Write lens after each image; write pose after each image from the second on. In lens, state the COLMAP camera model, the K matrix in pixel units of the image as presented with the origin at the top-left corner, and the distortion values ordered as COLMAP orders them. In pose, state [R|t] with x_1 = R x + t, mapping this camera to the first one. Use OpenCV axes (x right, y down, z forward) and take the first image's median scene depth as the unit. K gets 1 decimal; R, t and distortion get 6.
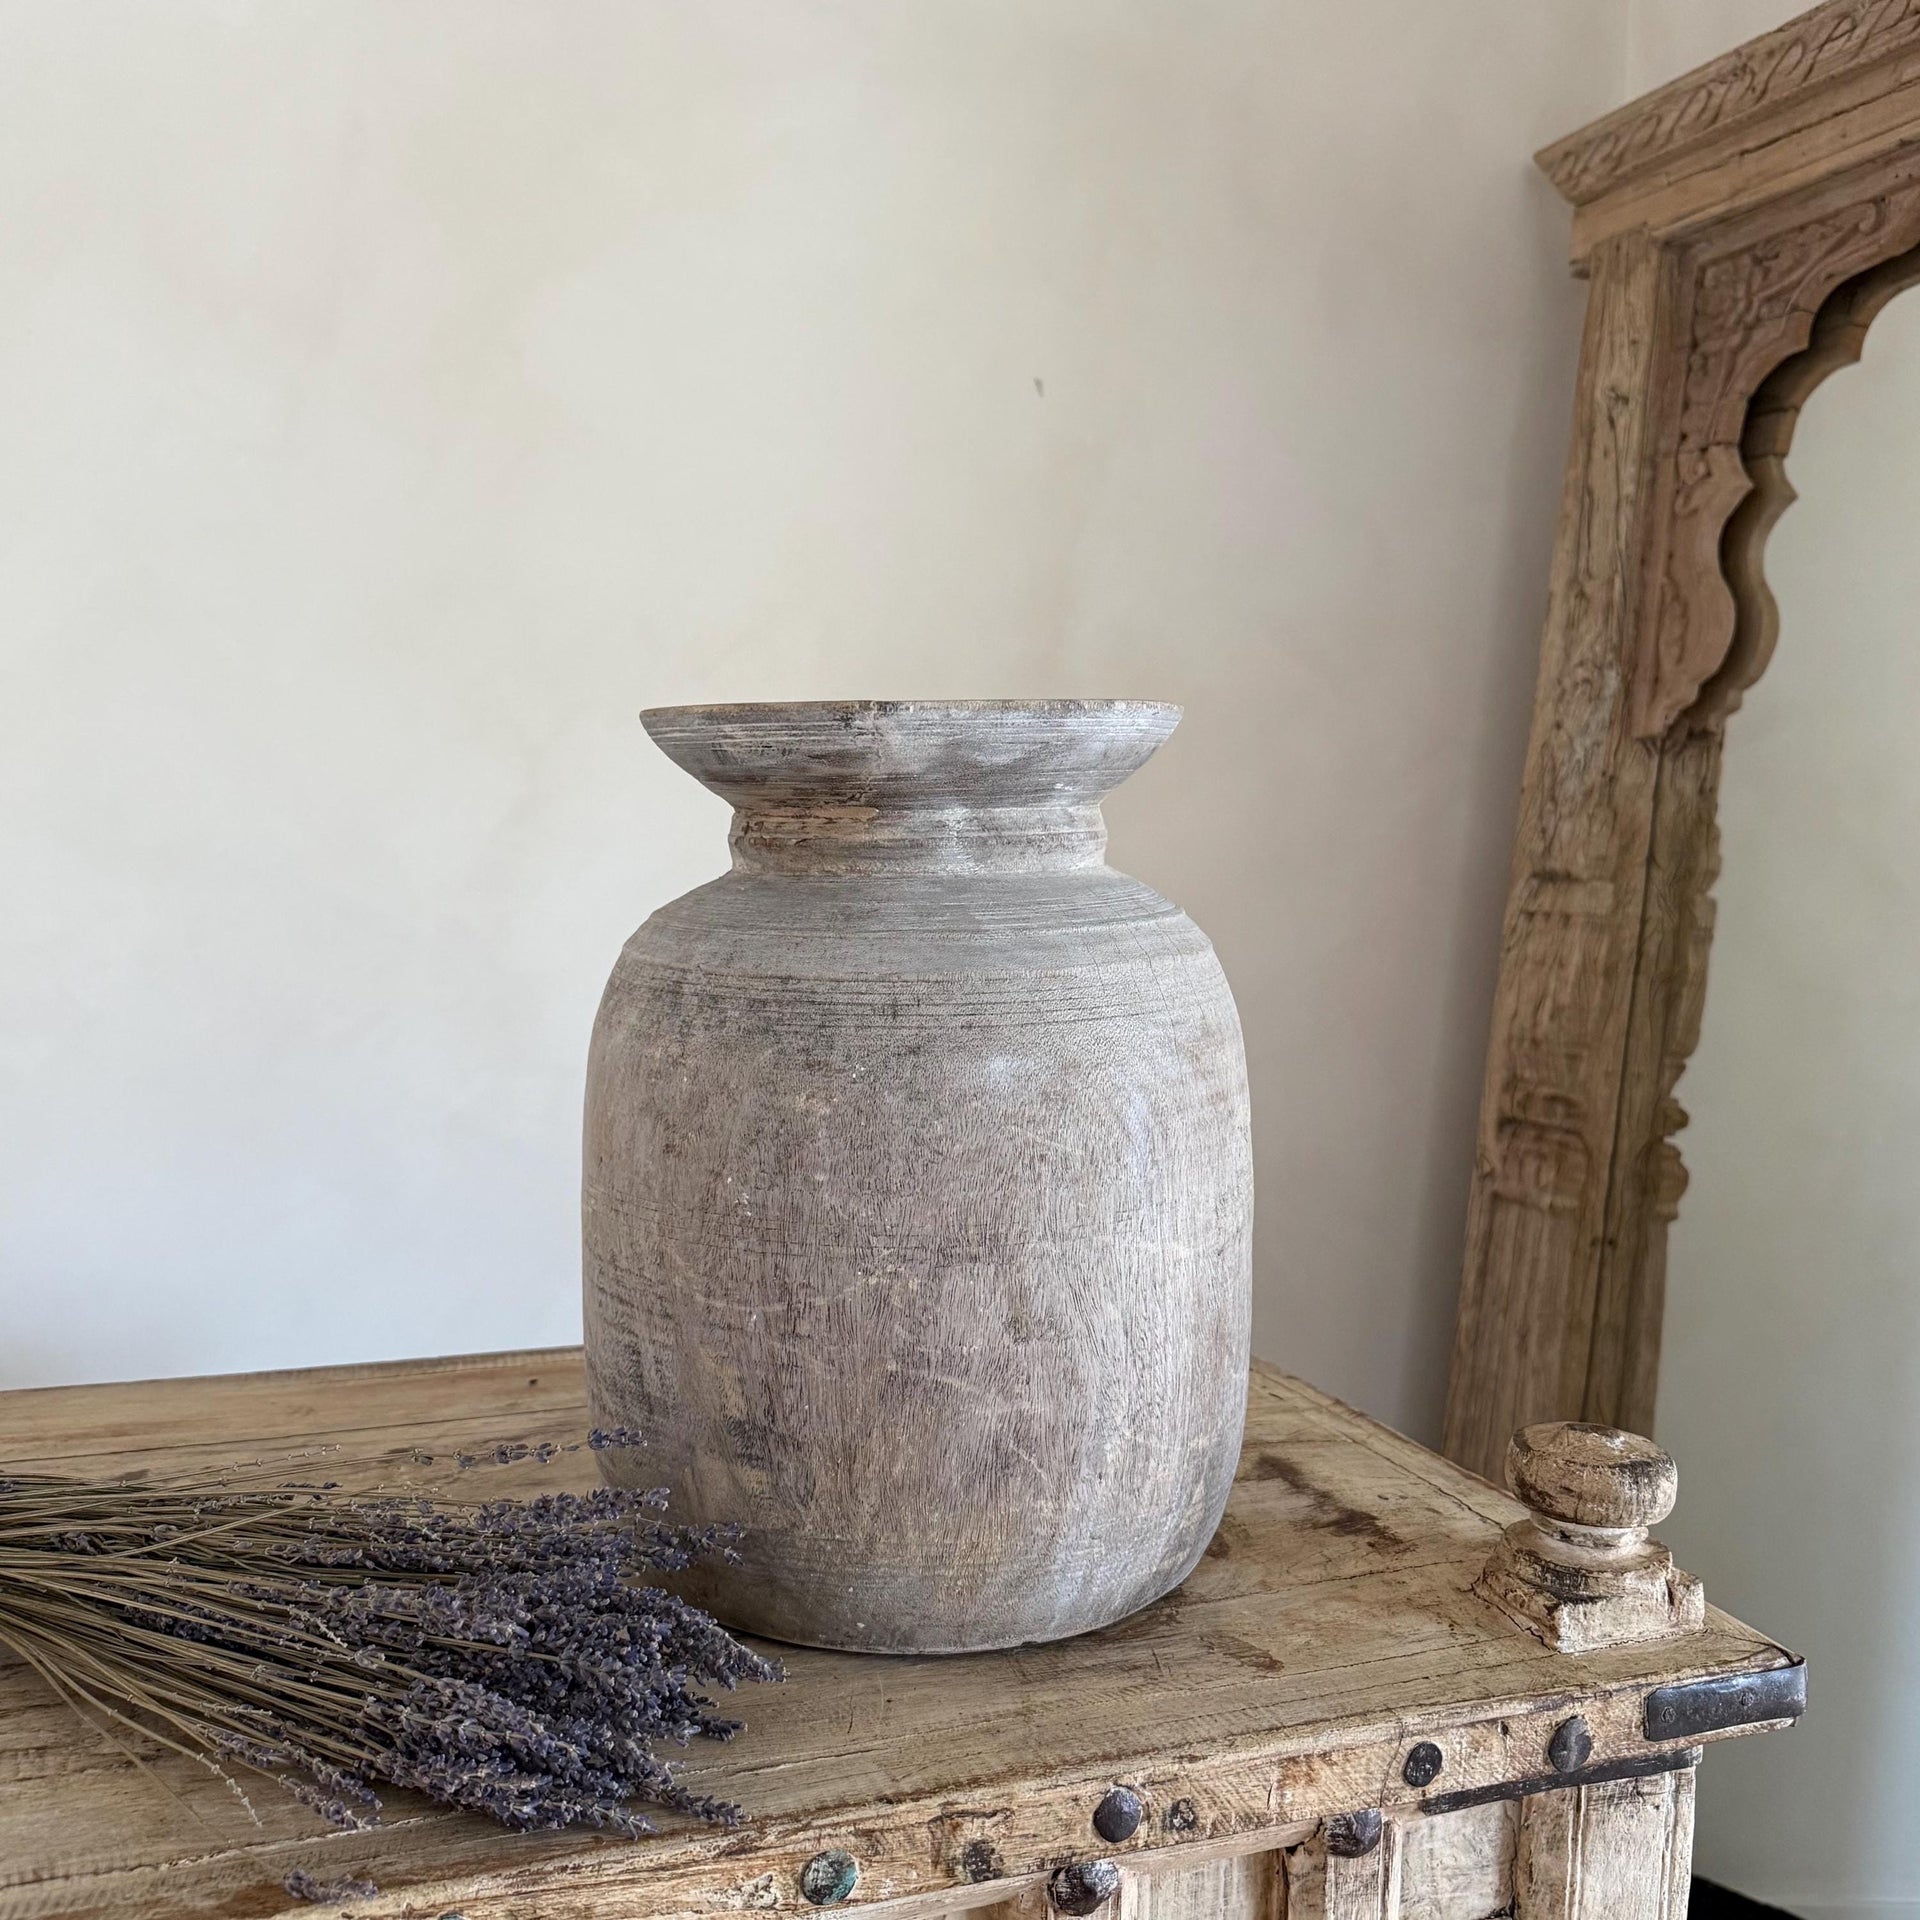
lens RADIAL K [[1949.1, 0, 964.7], [0, 1949.1, 955.3], [0, 0, 1]] dist [-0.007229, 0.000000]
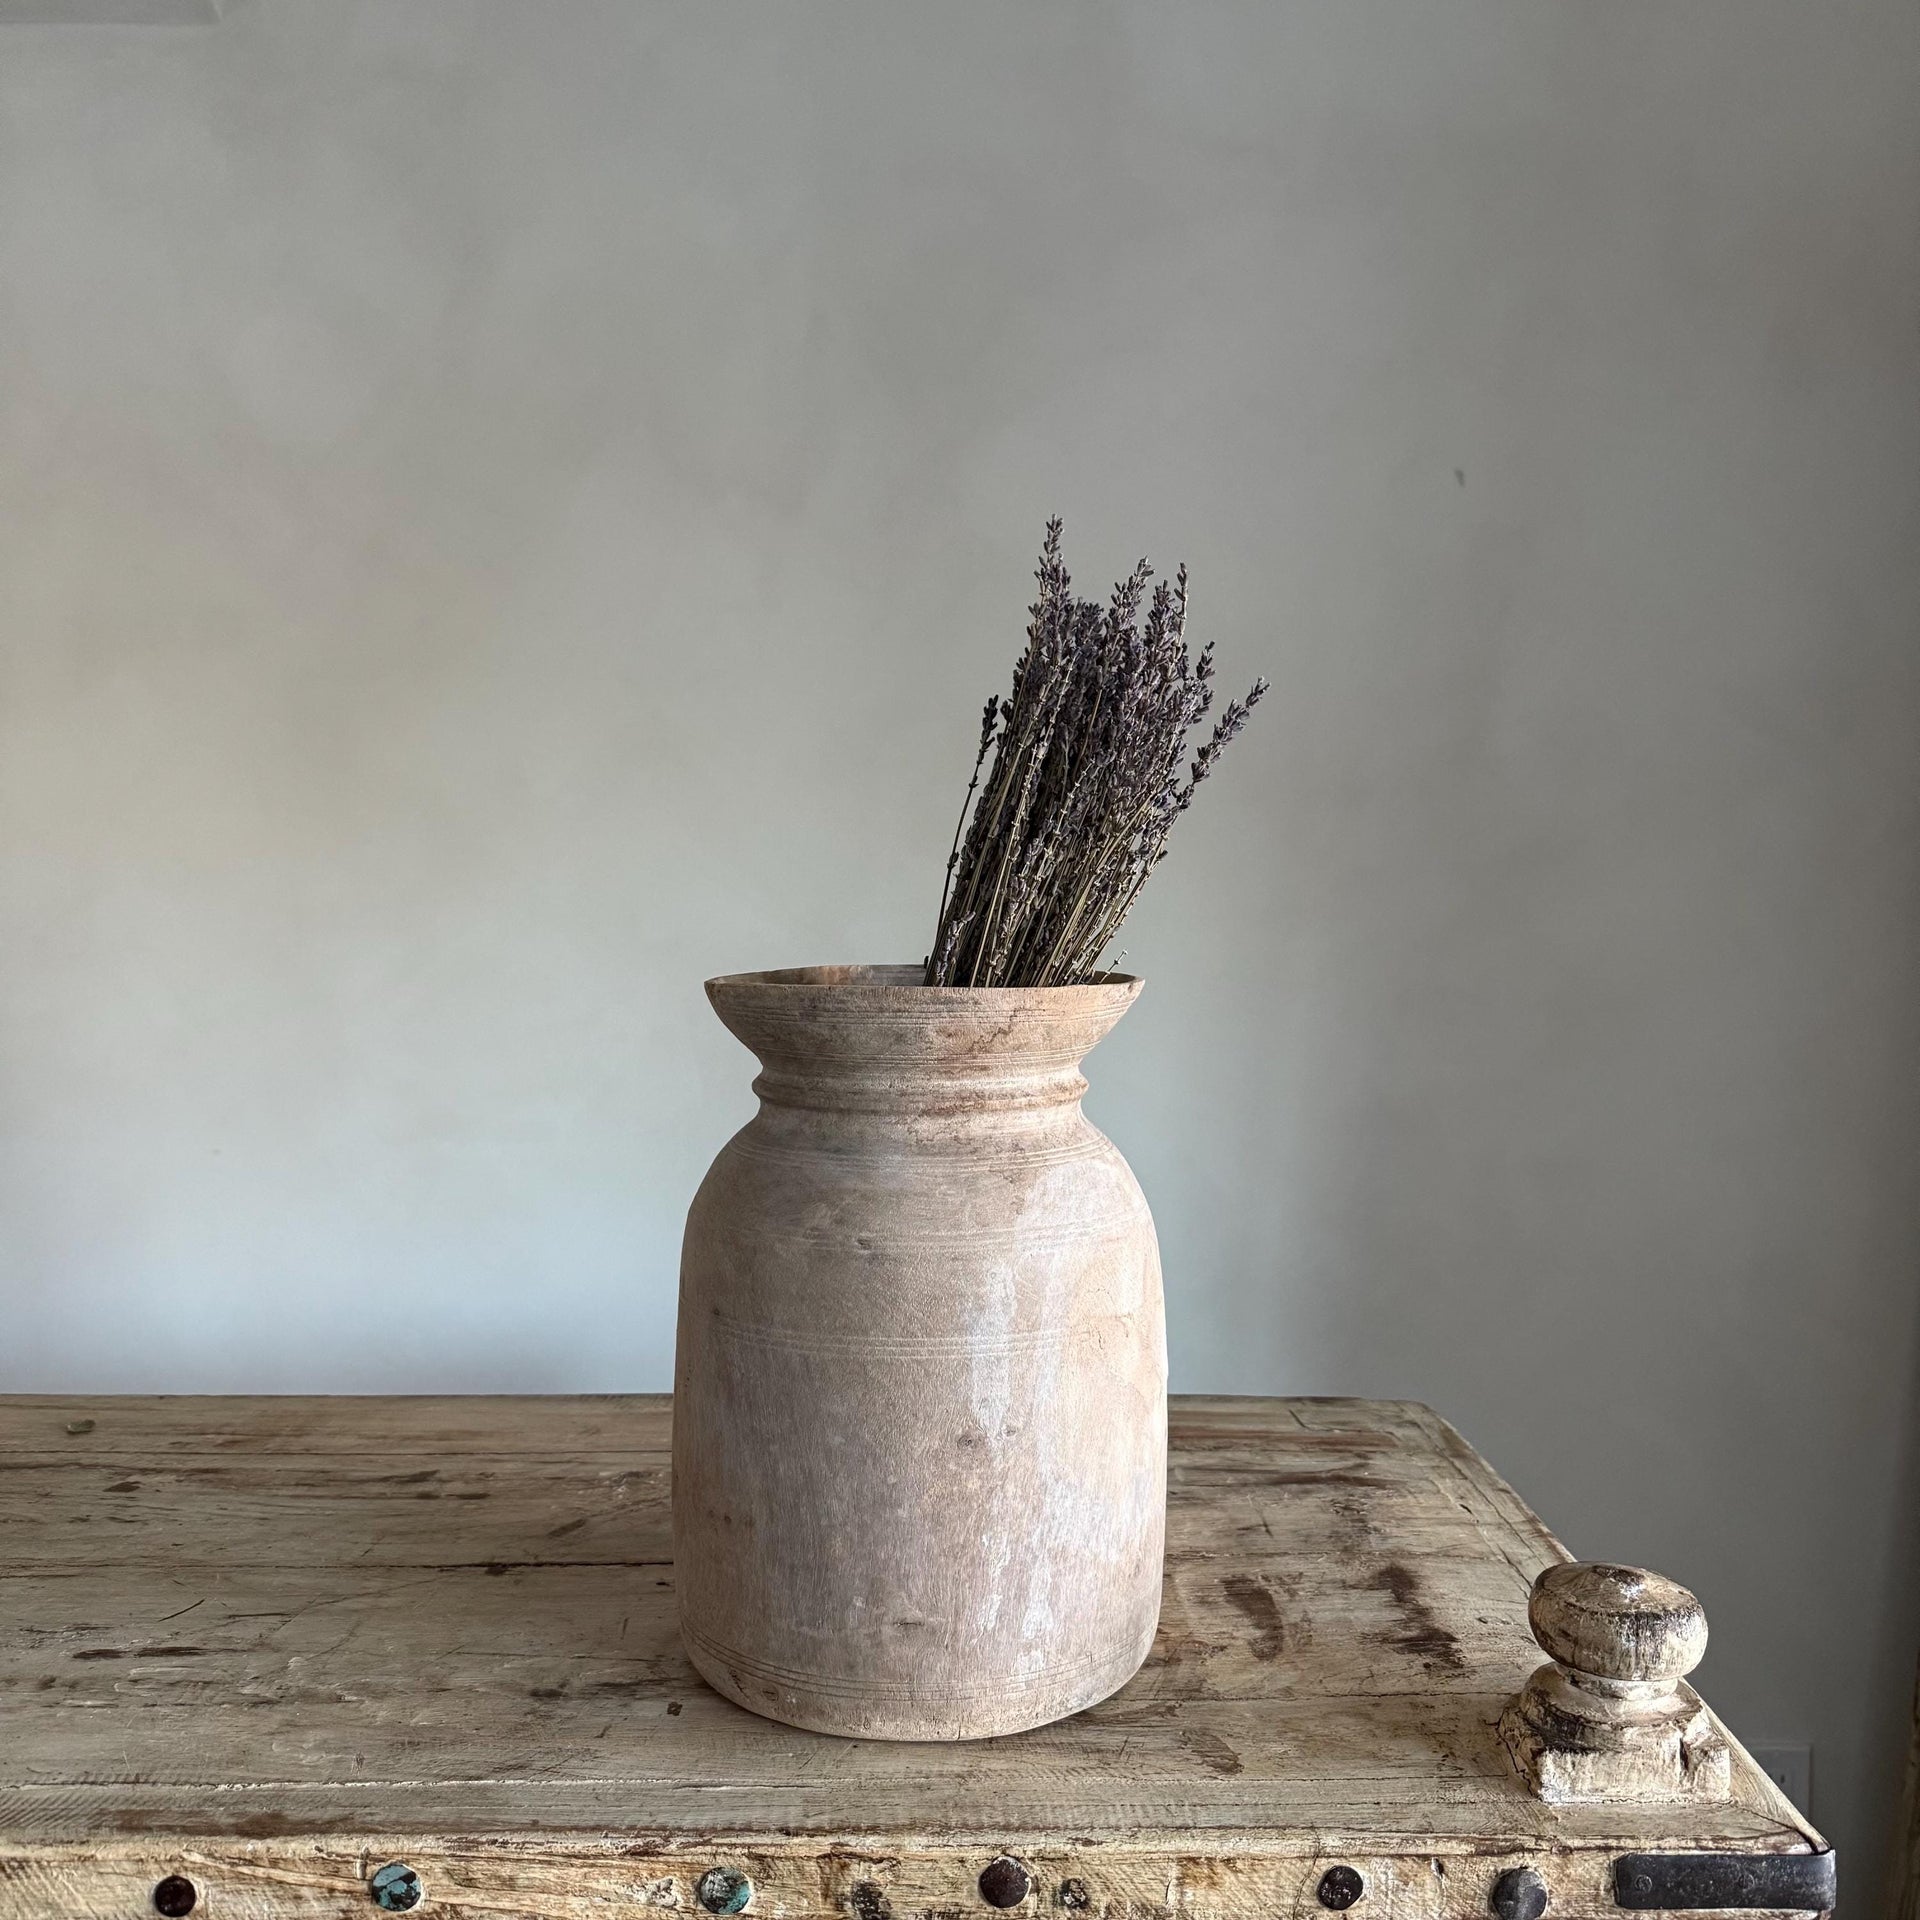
lens RADIAL K [[1874.5, 0, 954.9], [0, 1874.5, 948.0], [0, 0, 1]] dist [-0.010165, 0.000000]
pose [[0.933767, -0.004141, -0.357857, 0.382058], [-0.008481, 0.999396, -0.033693, -0.036226], [0.357781, 0.034496, 0.933168, 0.005487]]
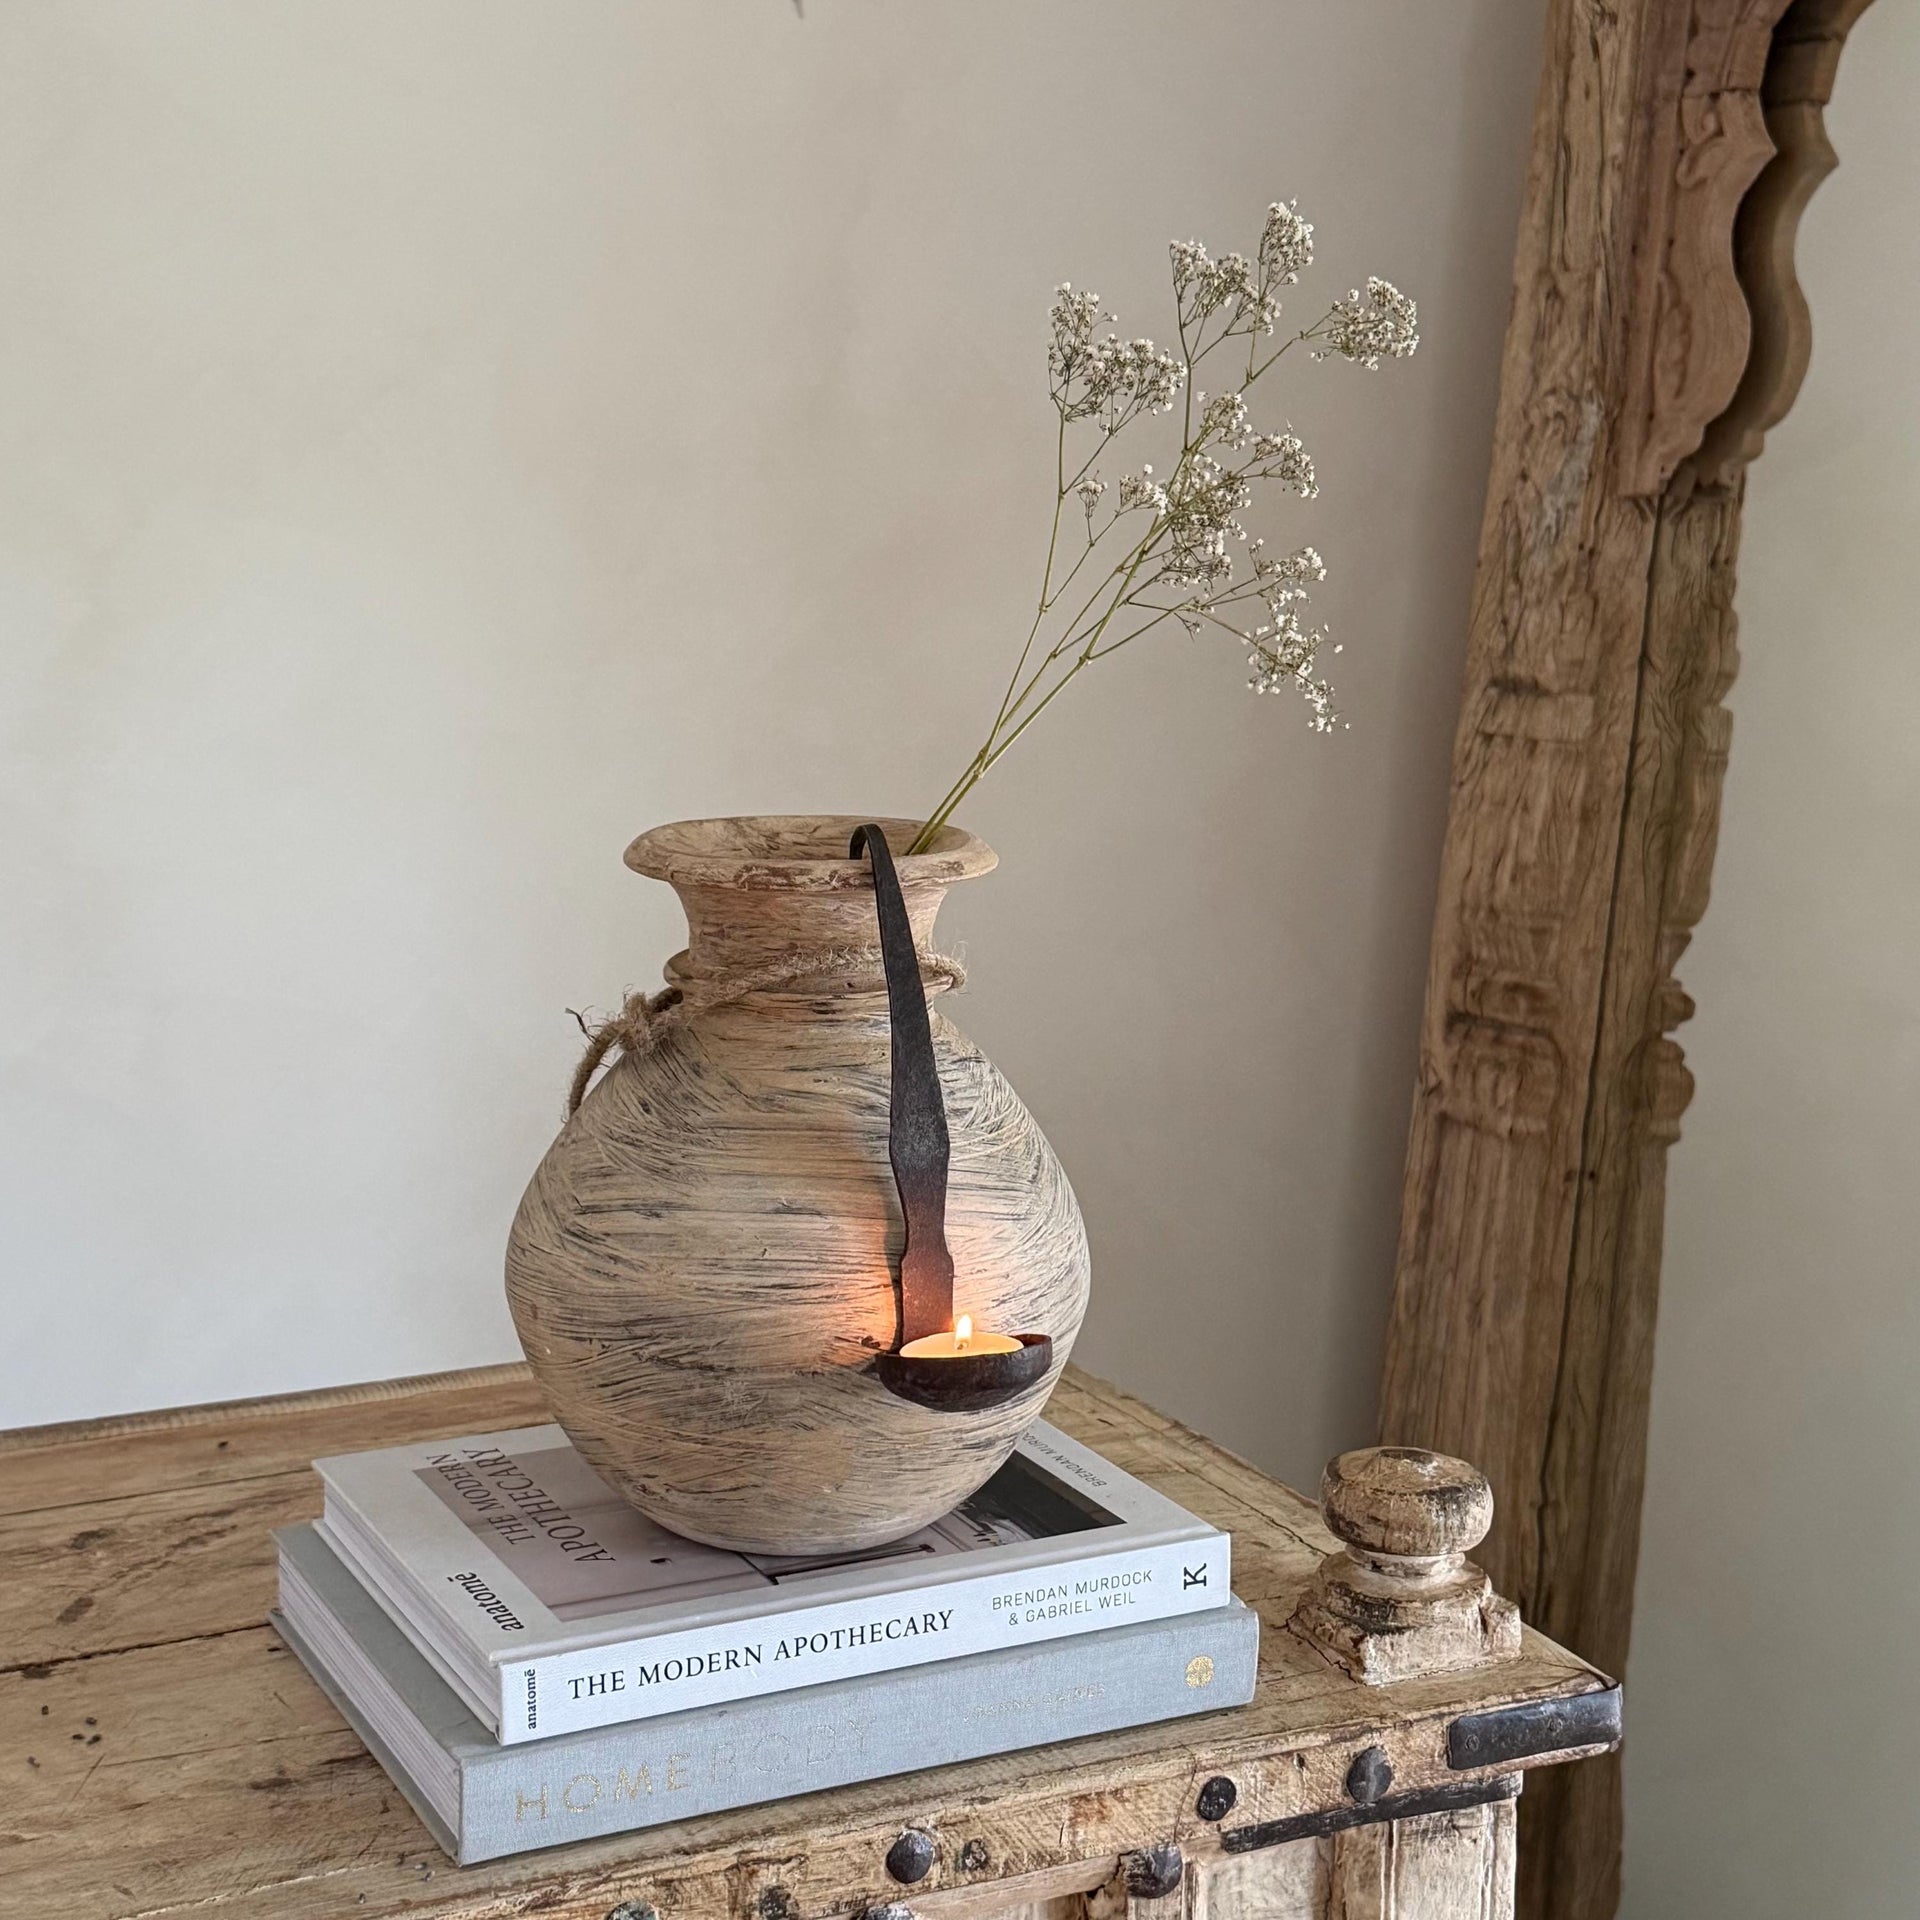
lens RADIAL K [[3236.4, 0, 987.8], [0, 3236.4, 956.4], [0, 0, 1]] dist [0.134281, 0.000000]
pose [[0.995869, -0.029557, 0.085856, -0.012577], [0.021238, 0.995132, 0.096237, -0.172305], [-0.088282, -0.094016, 0.991649, -0.590741]]
